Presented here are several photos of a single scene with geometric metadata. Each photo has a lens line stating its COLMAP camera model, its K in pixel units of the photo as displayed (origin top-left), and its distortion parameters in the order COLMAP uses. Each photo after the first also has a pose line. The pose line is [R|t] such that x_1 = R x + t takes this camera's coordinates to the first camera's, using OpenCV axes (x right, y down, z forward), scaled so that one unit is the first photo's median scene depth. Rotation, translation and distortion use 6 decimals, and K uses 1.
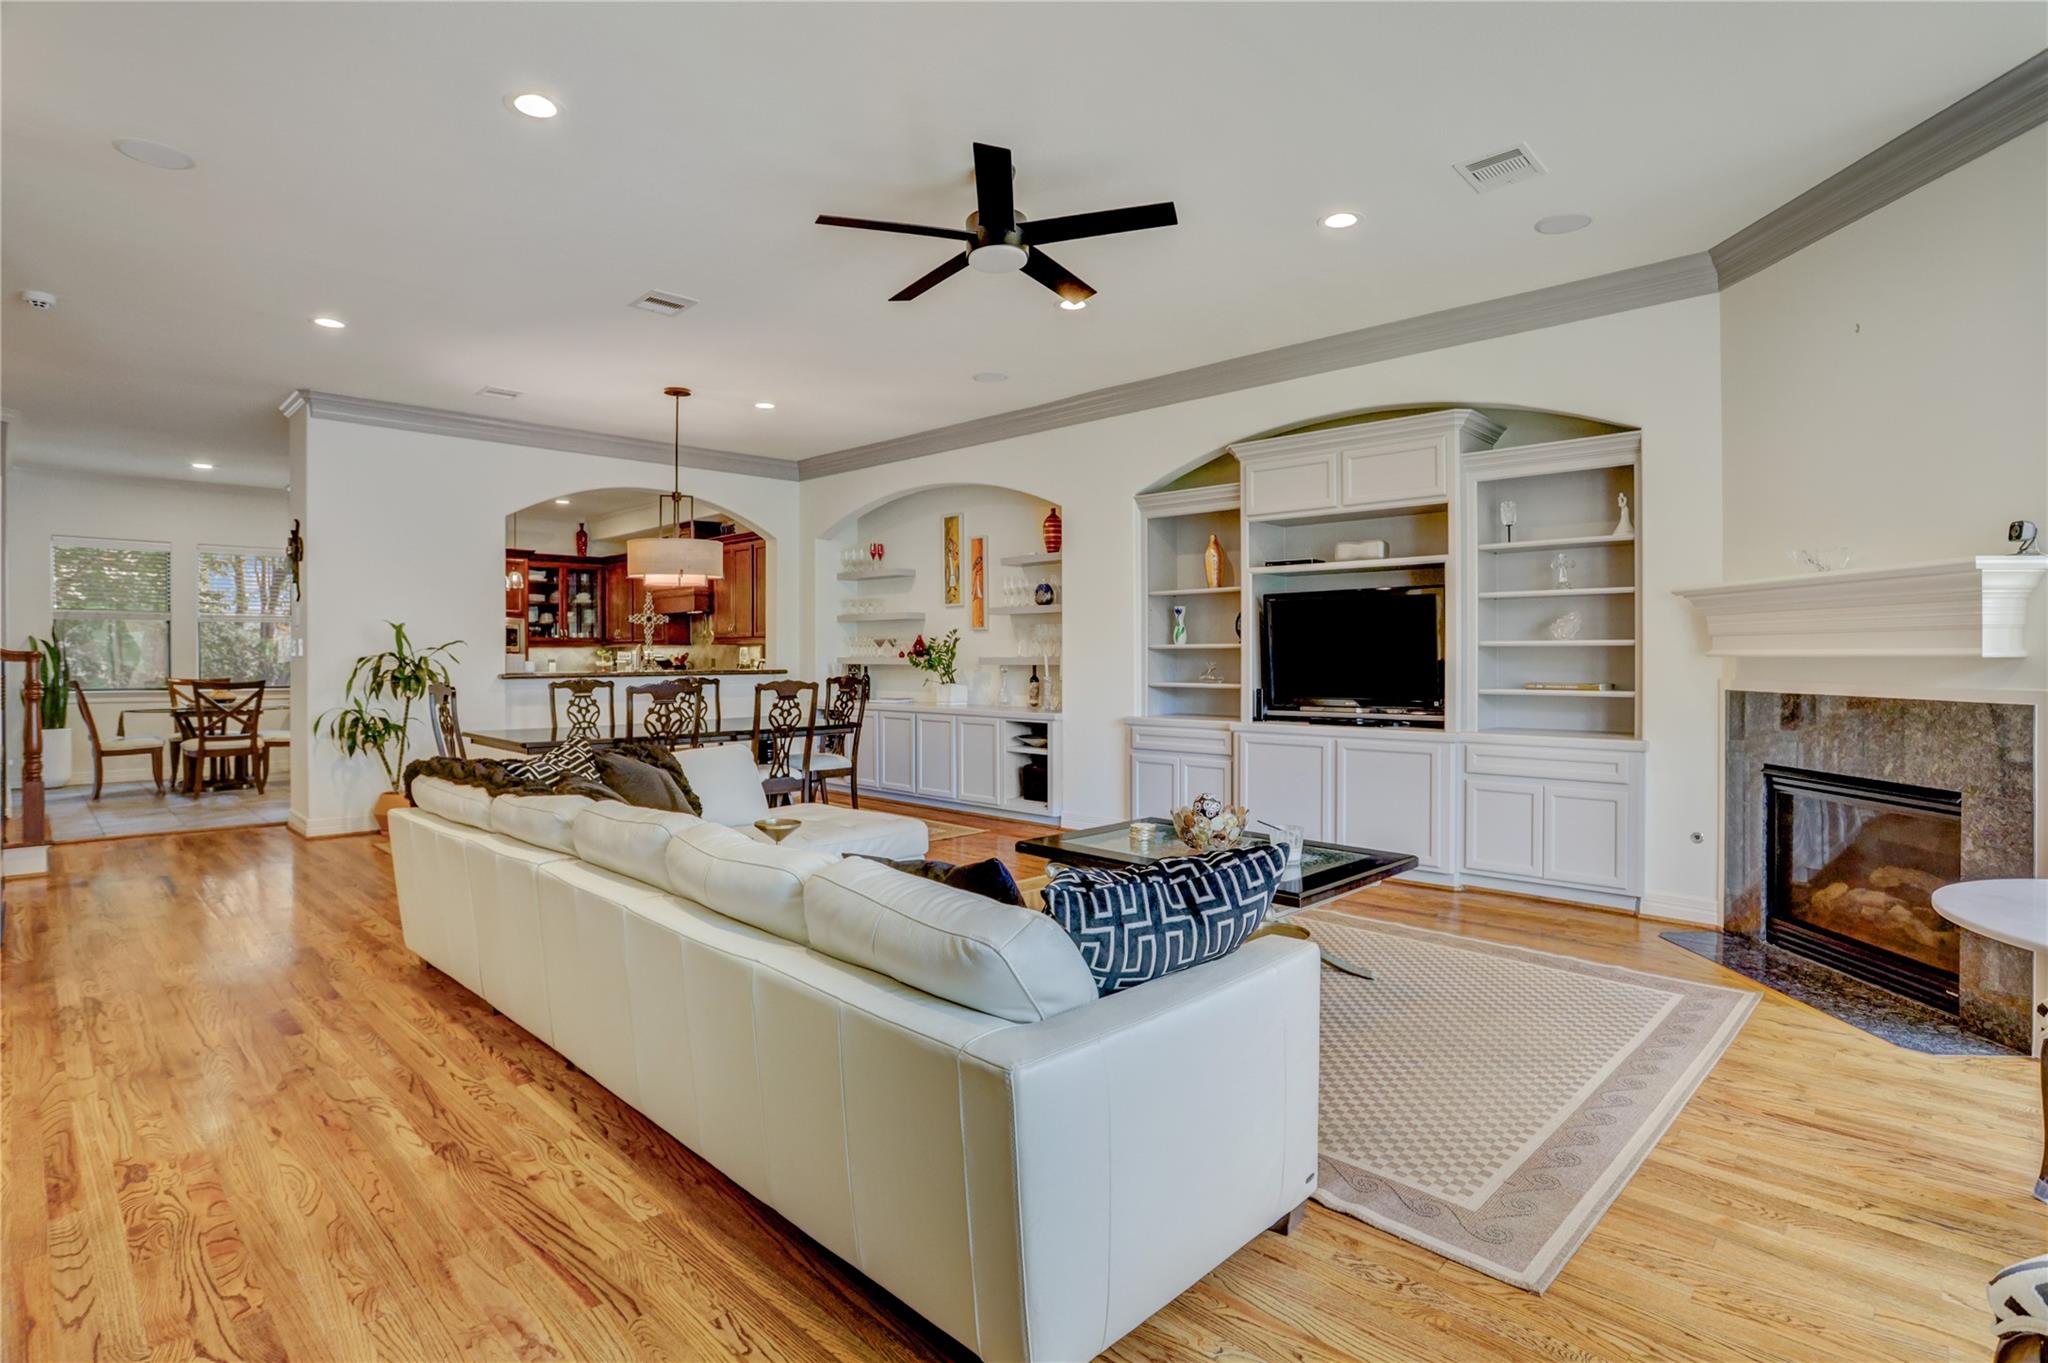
lens RADIAL K [[1032.7, 0, 1023.1], [0, 1032.7, 651.1], [0, 0, 1]] dist [-0.074321, 0.041727]
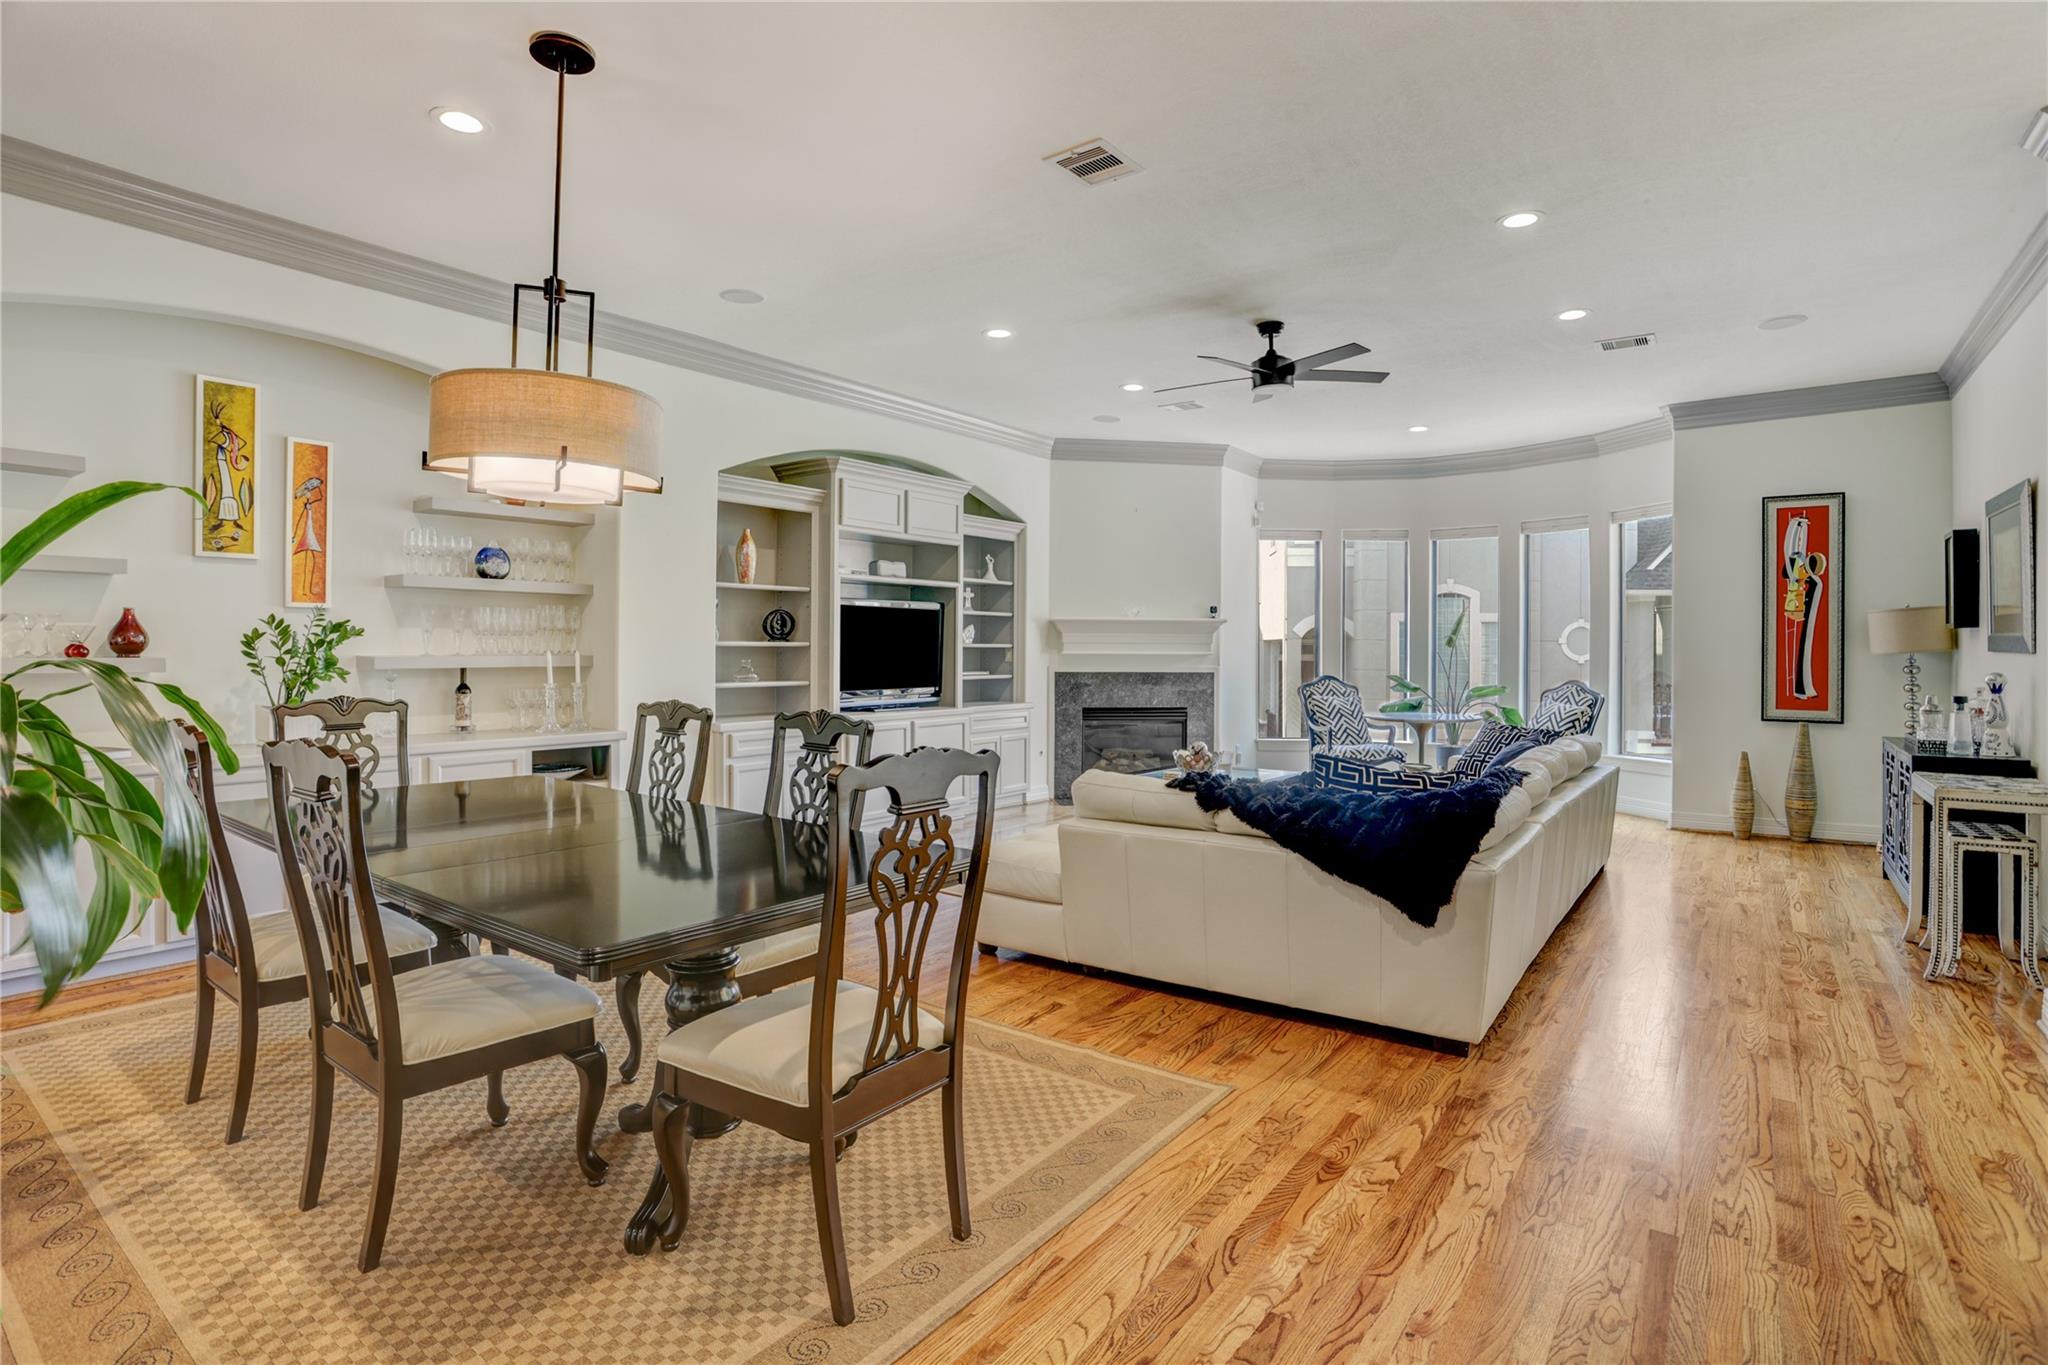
lens RADIAL K [[1012.0, 0, 1015.9], [0, 1012.0, 653.7], [0, 0, 1]] dist [-0.069298, 0.033032]
pose [[-0.133596, -0.002215, 0.991033, -0.688379], [-0.007424, 0.999972, 0.001234, 0.001264], [-0.991008, -0.007193, -0.133609, 0.762364]]
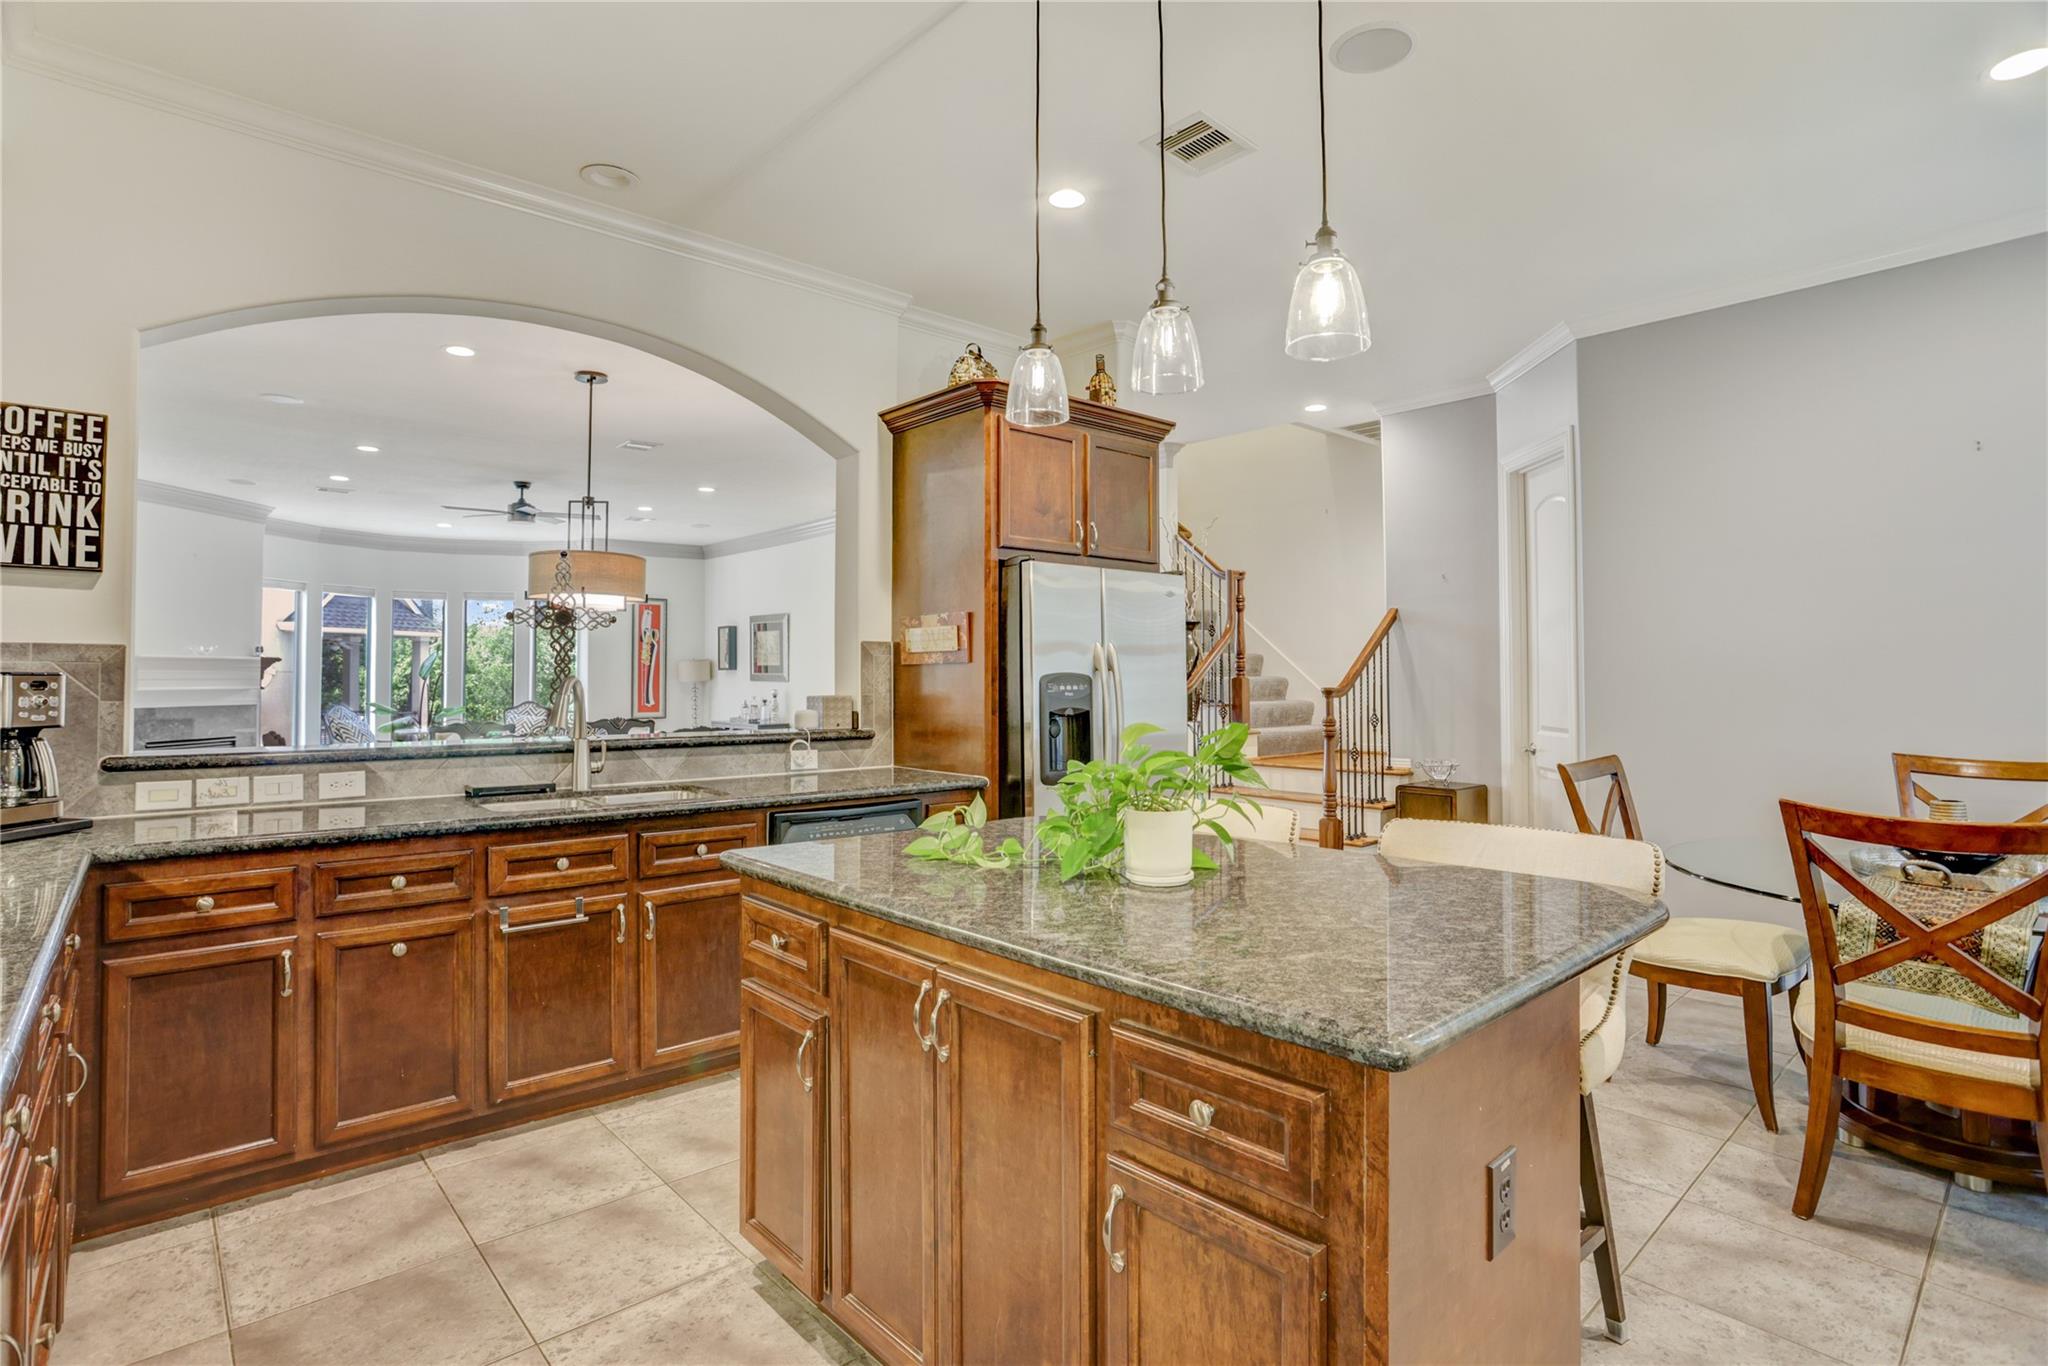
lens RADIAL K [[999.9, 0, 1030.0], [0, 999.9, 661.1], [0, 0, 1]] dist [-0.050994, 0.000044]
pose [[-0.998179, 0.006637, 0.059957, -0.656197], [0.005572, 0.999824, -0.017914, -0.004685], [-0.060065, -0.017547, -0.998040, 1.559948]]
